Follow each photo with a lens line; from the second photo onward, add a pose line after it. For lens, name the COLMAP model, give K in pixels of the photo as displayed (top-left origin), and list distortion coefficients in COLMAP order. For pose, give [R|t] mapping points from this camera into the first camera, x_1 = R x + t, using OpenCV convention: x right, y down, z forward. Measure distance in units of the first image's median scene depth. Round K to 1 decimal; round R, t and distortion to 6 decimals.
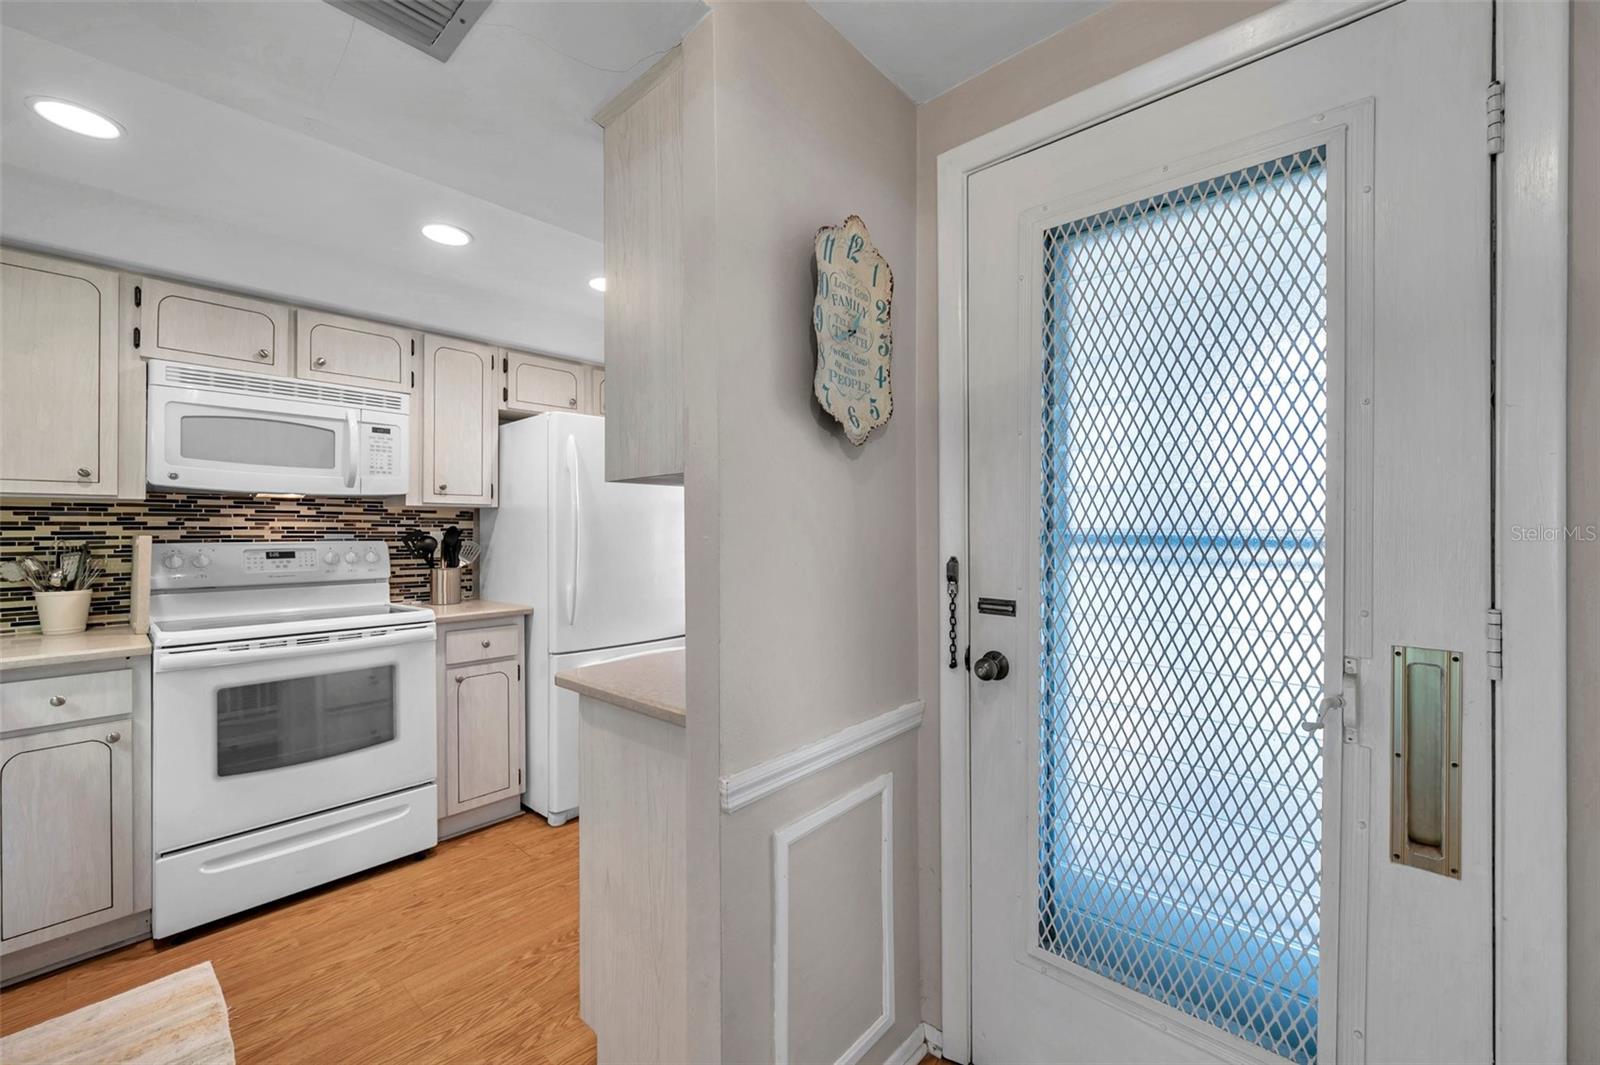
lens RADIAL K [[650.8, 0, 803.3], [0, 650.8, 526.1], [0, 0, 1]] dist [-0.003444, -0.000349]
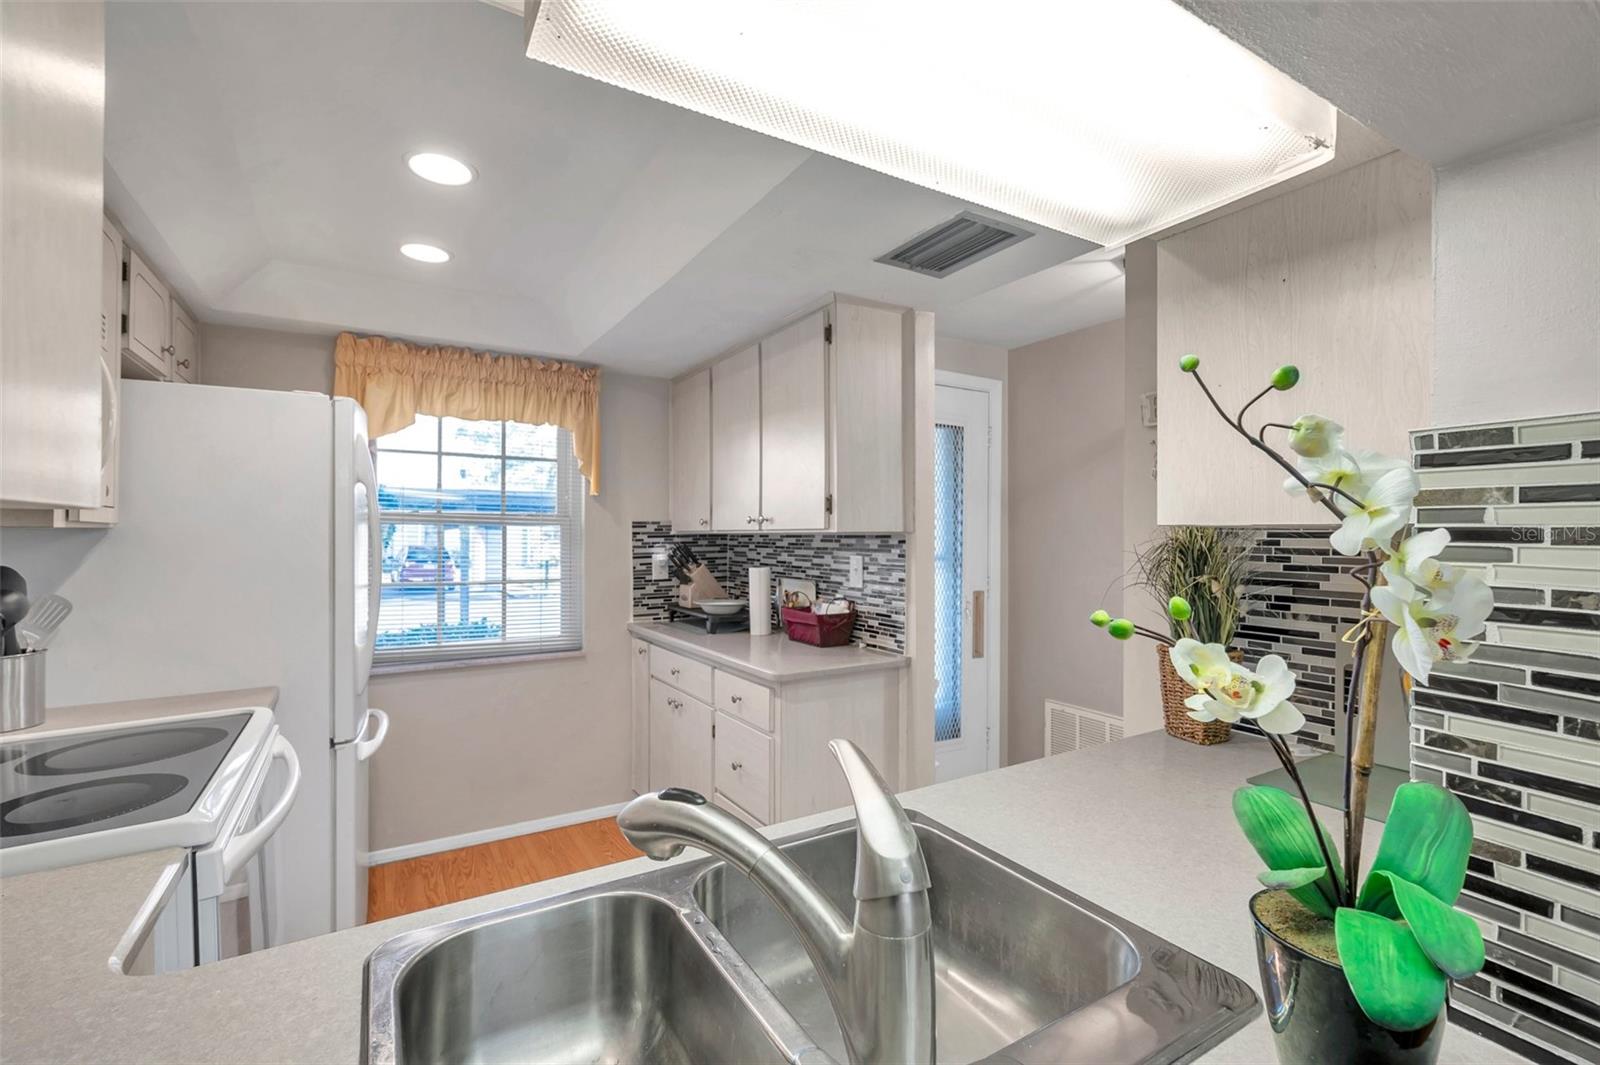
lens RADIAL K [[695.5, 0, 797.8], [0, 695.5, 529.8], [0, 0, 1]] dist [-0.000409, -0.000063]
pose [[0.296283, 0.012605, 0.955017, -1.063020], [-0.007934, 0.999911, -0.010736, -0.032881], [-0.955067, -0.004396, 0.296357, 0.349974]]
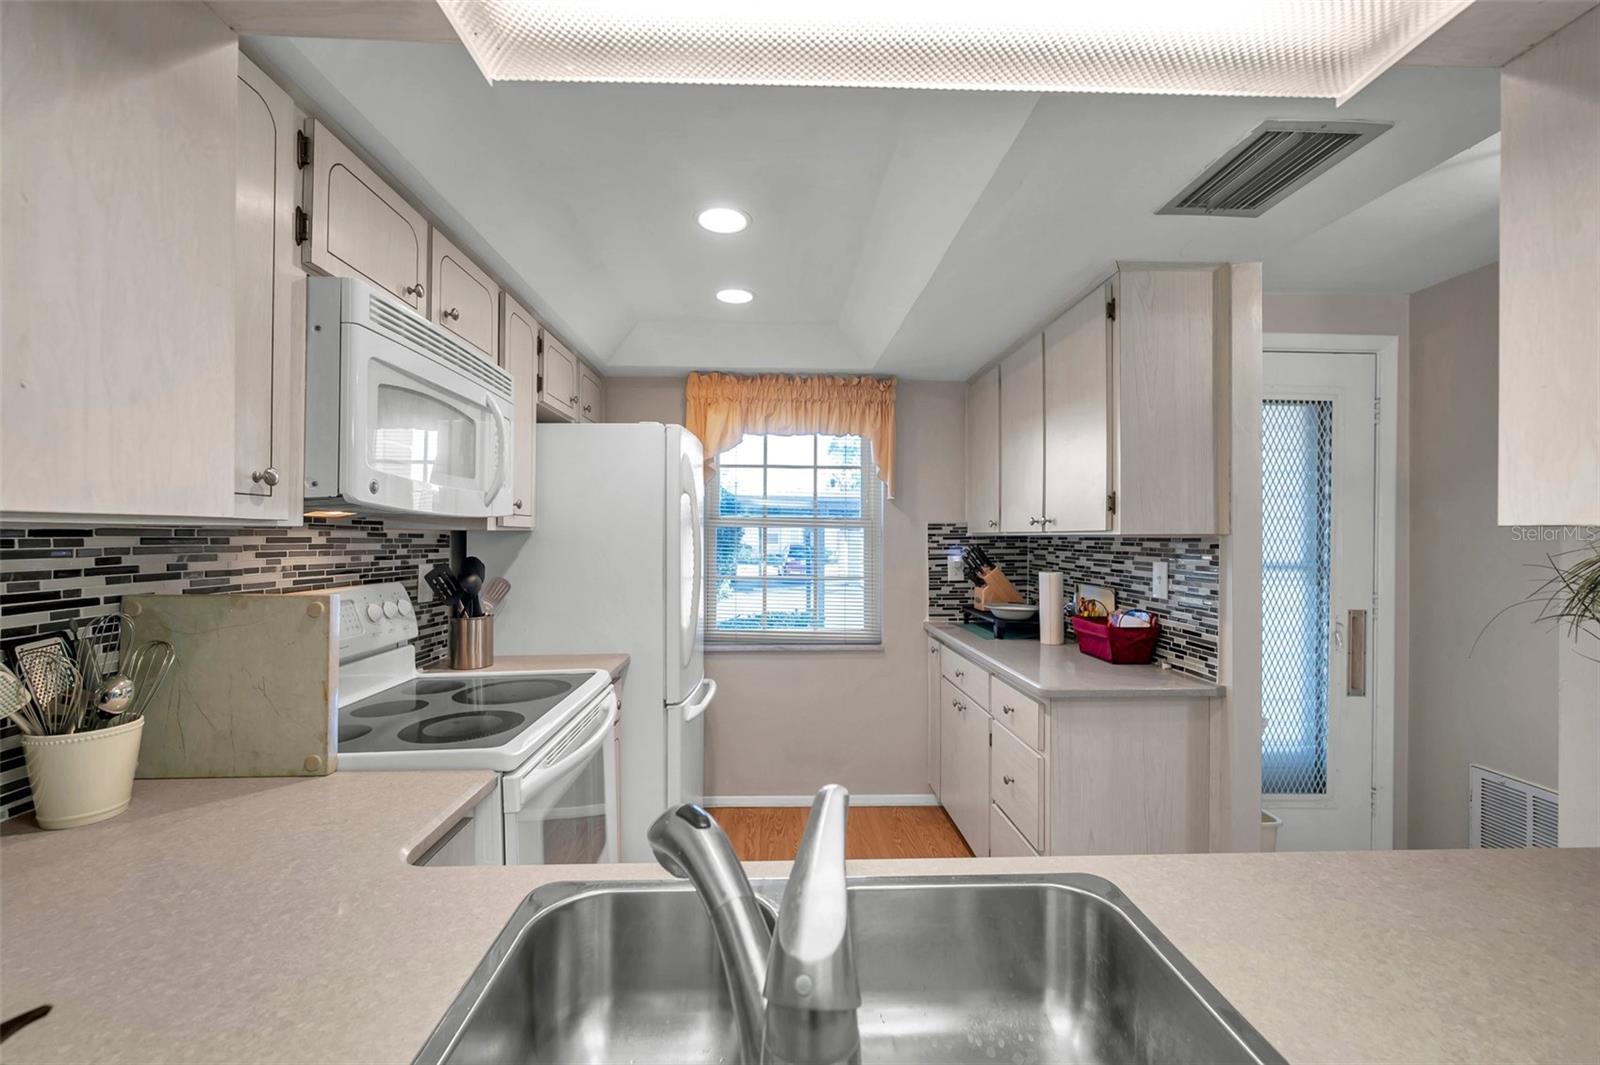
lens RADIAL K [[661.7, 0, 800.0], [0, 661.7, 532.5], [0, 0, 1]] dist [-0.000114, -0.000238]
pose [[0.719128, 0.011573, 0.694781, -0.968484], [-0.012105, 0.999918, -0.004125, -0.034745], [-0.694772, -0.005444, 0.719209, 0.279282]]
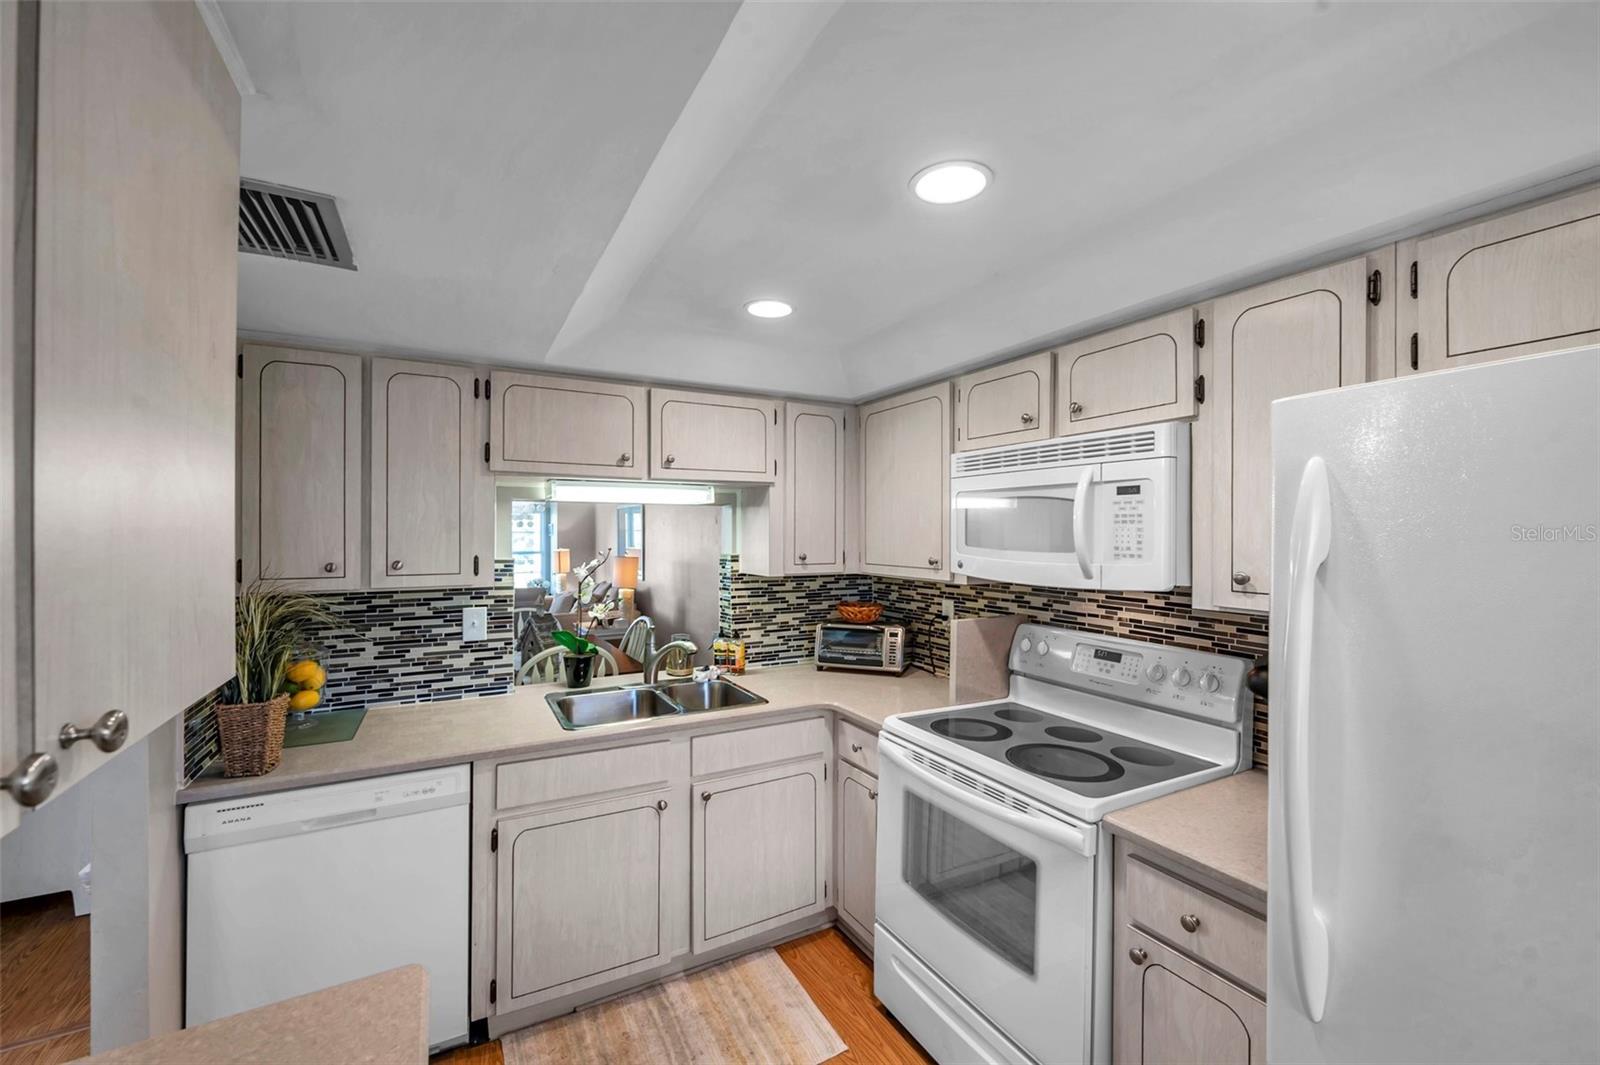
lens RADIAL K [[635.2, 0, 800.0], [0, 635.2, 532.5], [0, 0, 1]] dist [-0.000435, 0.000152]
pose [[-0.342025, 0.006523, -0.939668, 0.048315], [0.008056, 0.999960, 0.004009, -0.117890], [0.939656, -0.006199, -0.342063, 0.969610]]
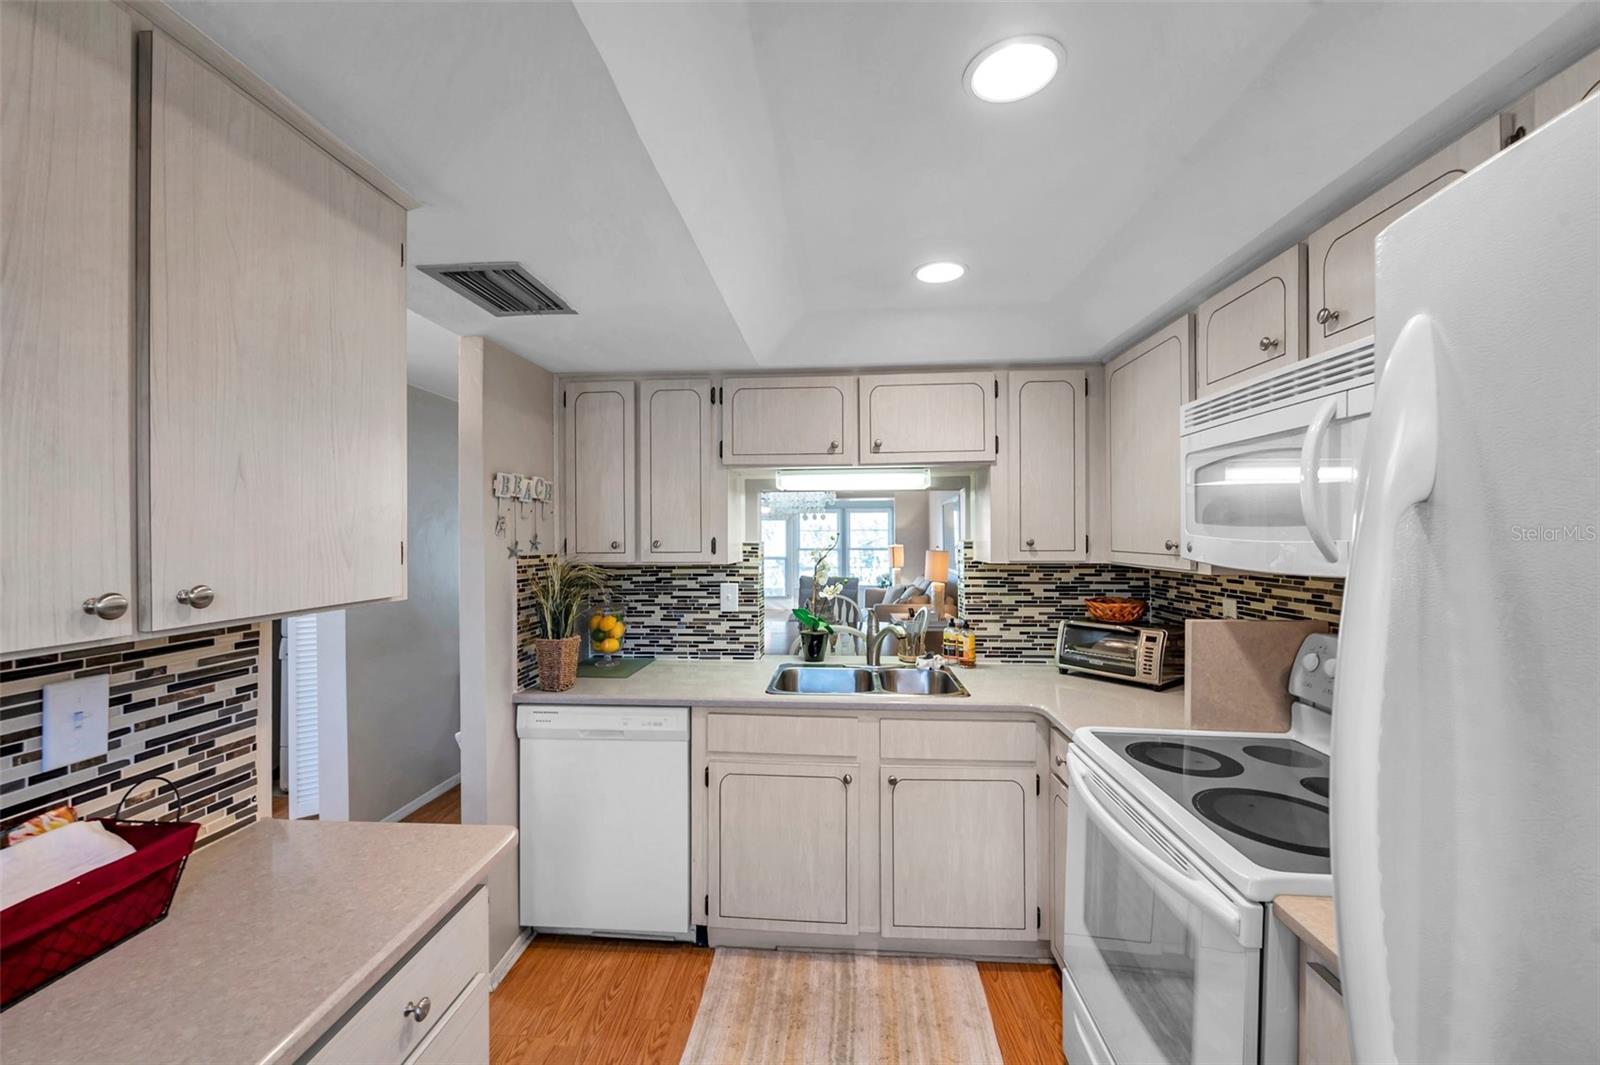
lens RADIAL K [[637.8, 0, 800.0], [0, 637.8, 532.5], [0, 0, 1]] dist [-0.003526, -0.000337]
pose [[-0.795235, 0.008704, -0.606239, -0.106384], [0.013630, 0.999901, -0.003524, -0.087677], [0.606148, -0.011065, -0.795275, 1.166691]]
